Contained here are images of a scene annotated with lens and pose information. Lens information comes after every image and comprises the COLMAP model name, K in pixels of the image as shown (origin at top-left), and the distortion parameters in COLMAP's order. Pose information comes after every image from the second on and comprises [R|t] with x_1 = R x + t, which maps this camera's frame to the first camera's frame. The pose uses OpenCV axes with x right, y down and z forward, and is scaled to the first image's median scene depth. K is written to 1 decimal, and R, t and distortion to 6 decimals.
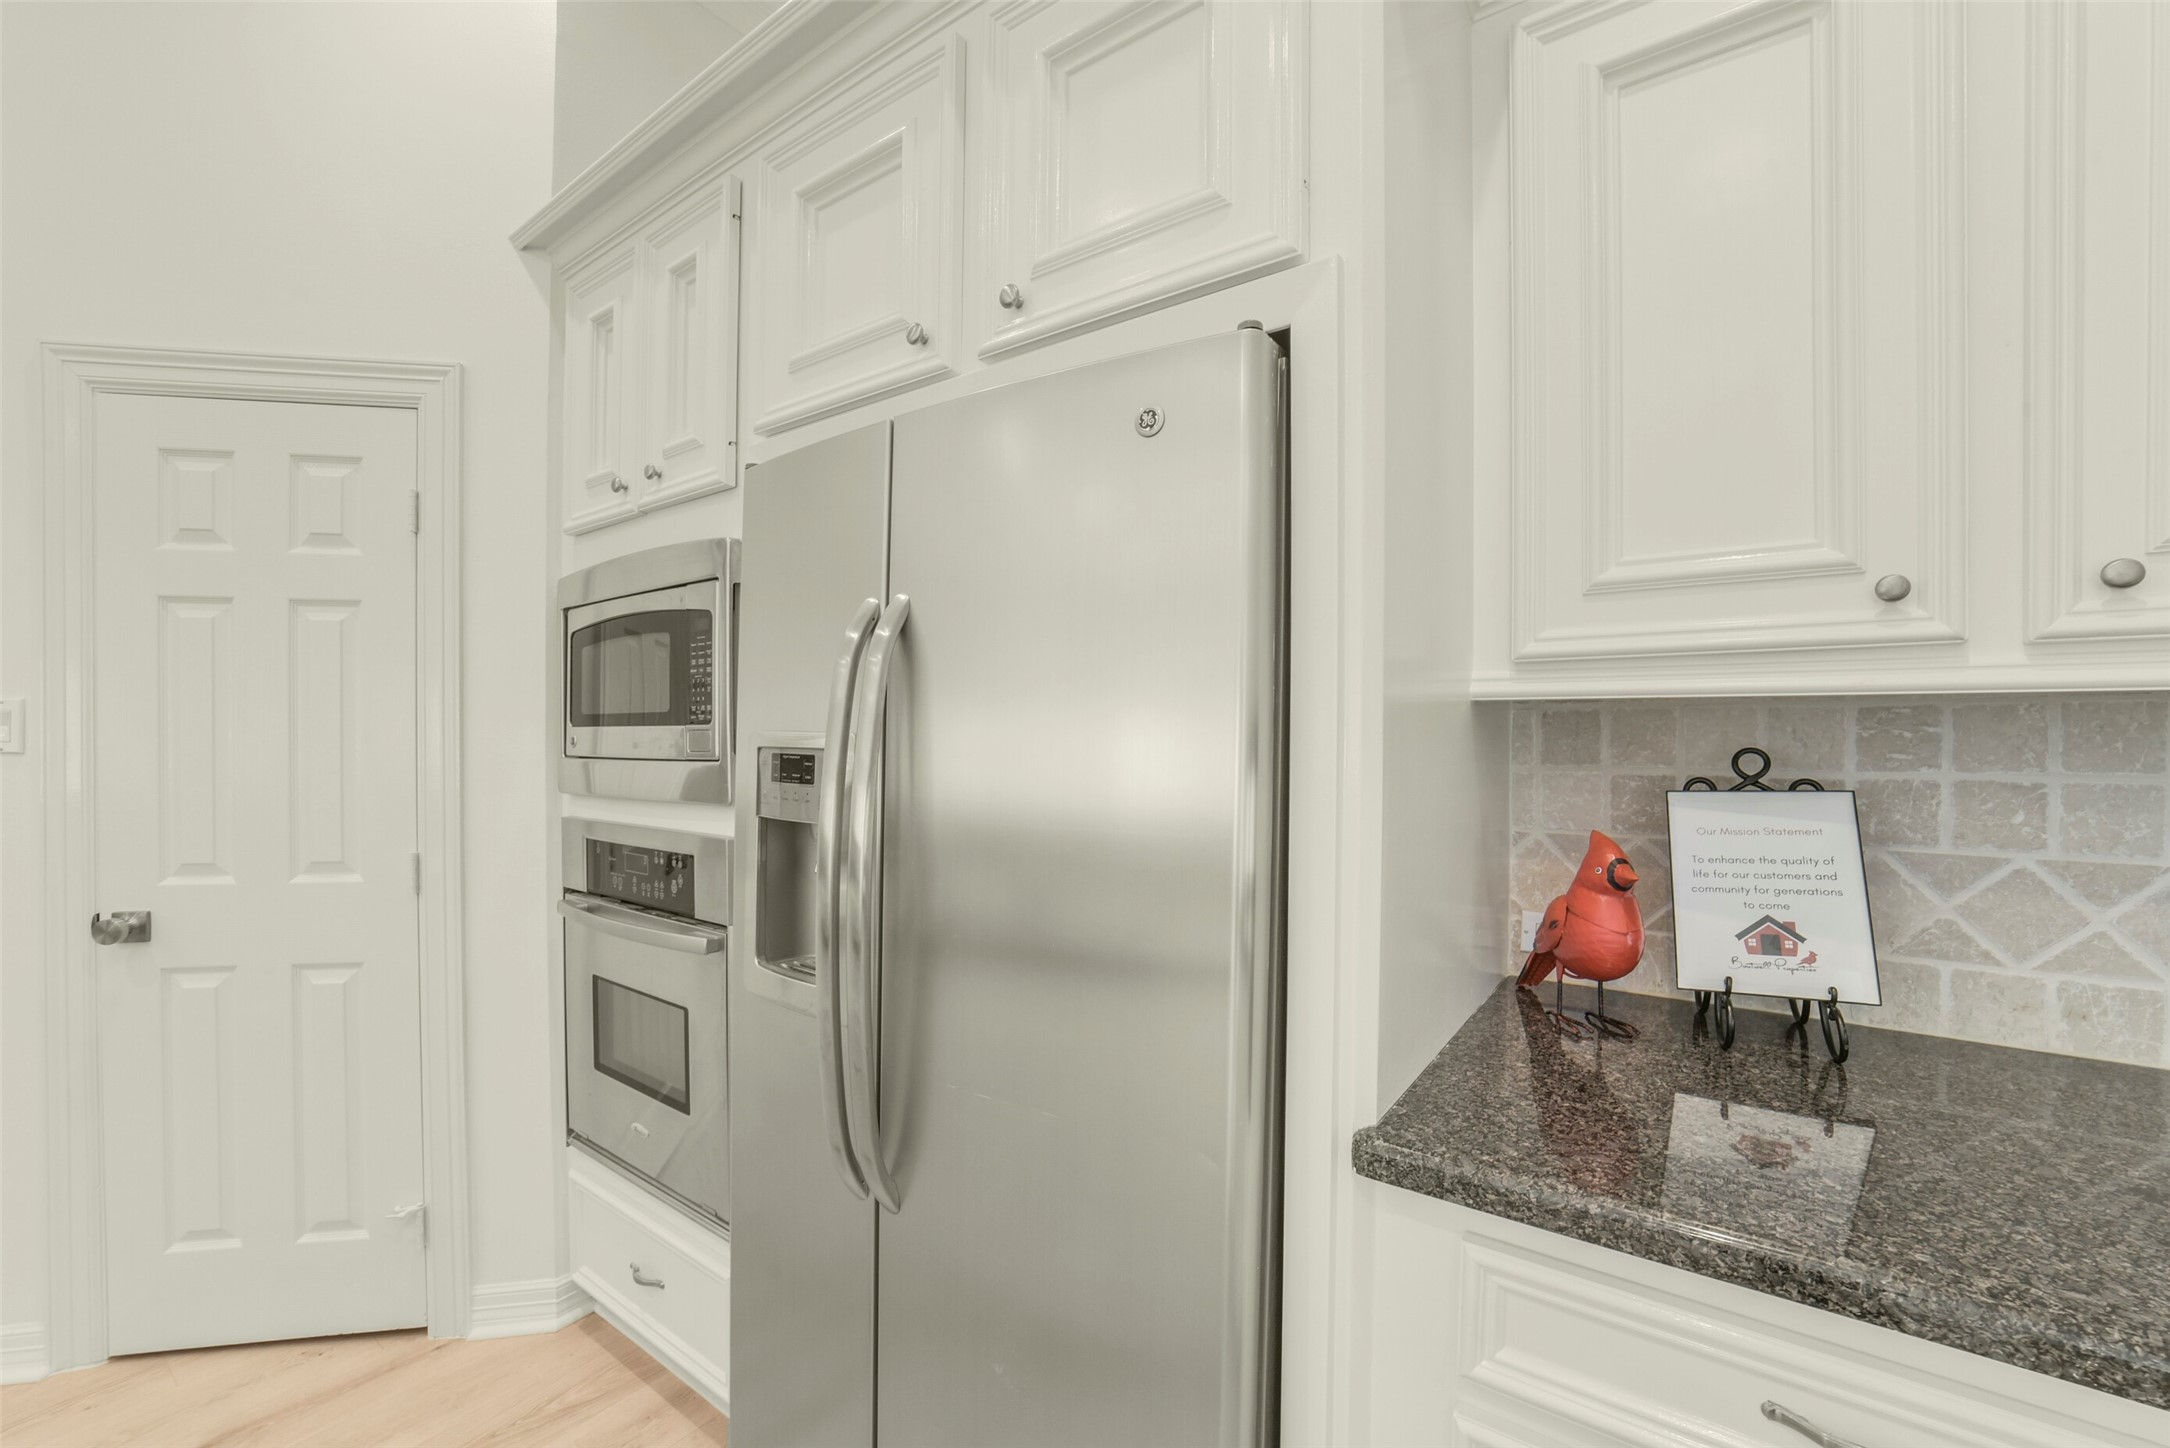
lens RADIAL K [[850.4, 0, 1093.2], [0, 850.4, 732.9], [0, 0, 1]] dist [0.000766, 0.000065]
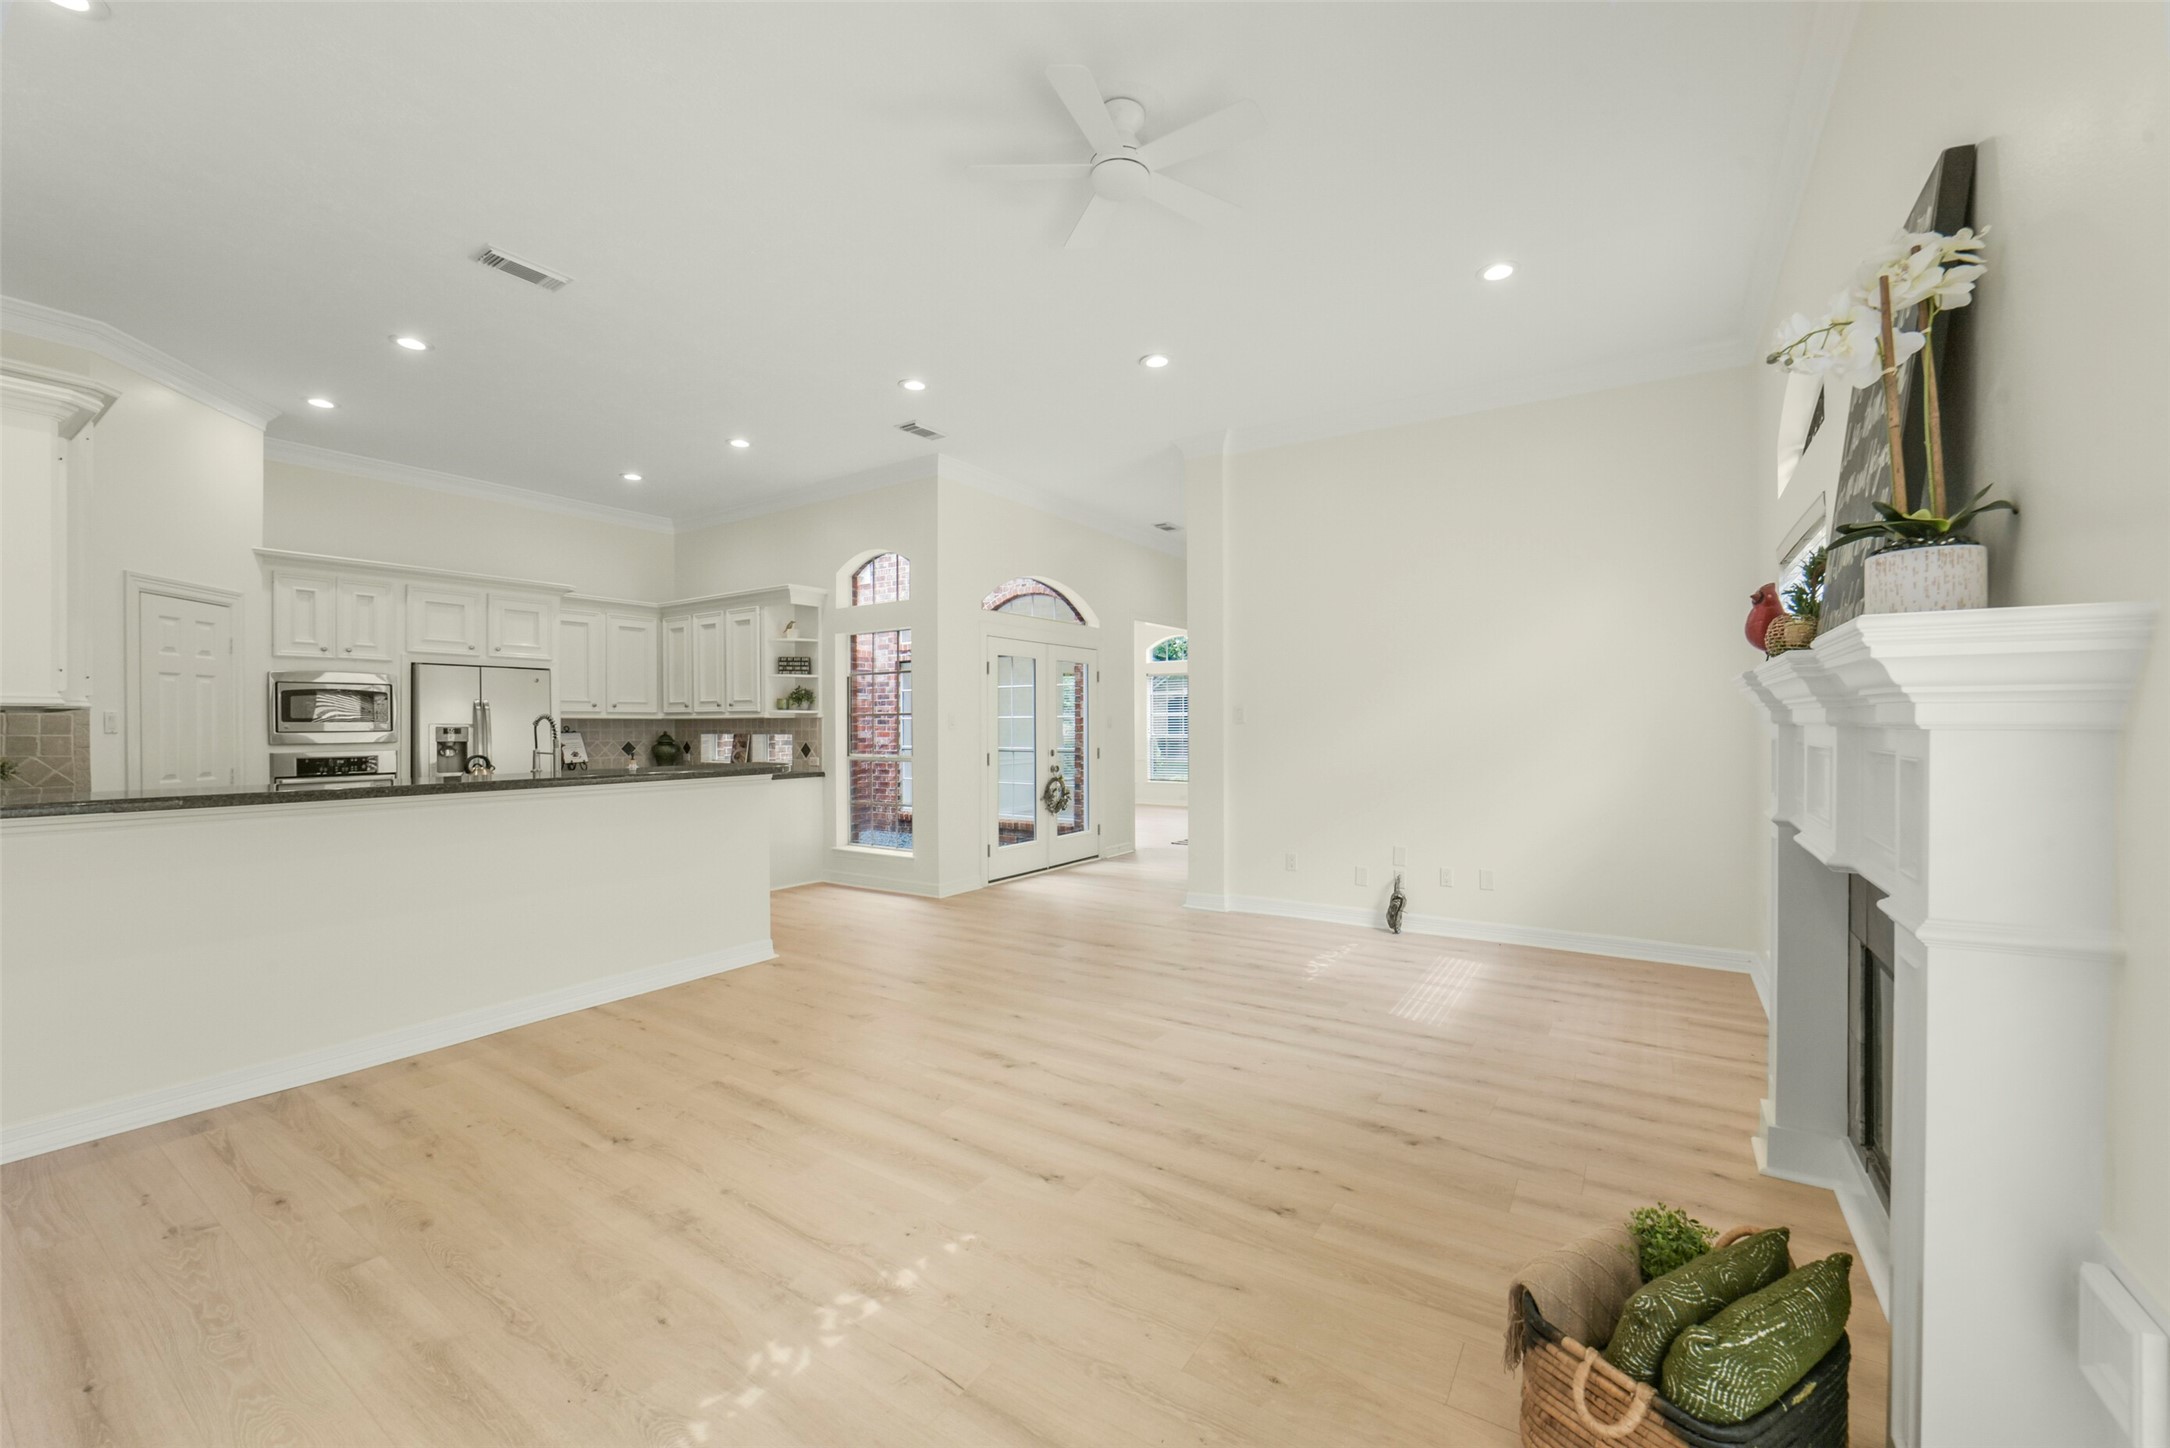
lens RADIAL K [[850.4, 0, 1093.2], [0, 850.4, 732.9], [0, 0, 1]] dist [0.000766, 0.000065]
pose [[-0.026843, -0.006107, 0.999621, -5.778029], [0.014282, 0.999877, 0.006492, 0.083863], [-0.999538, 0.014451, -0.026752, -2.786052]]
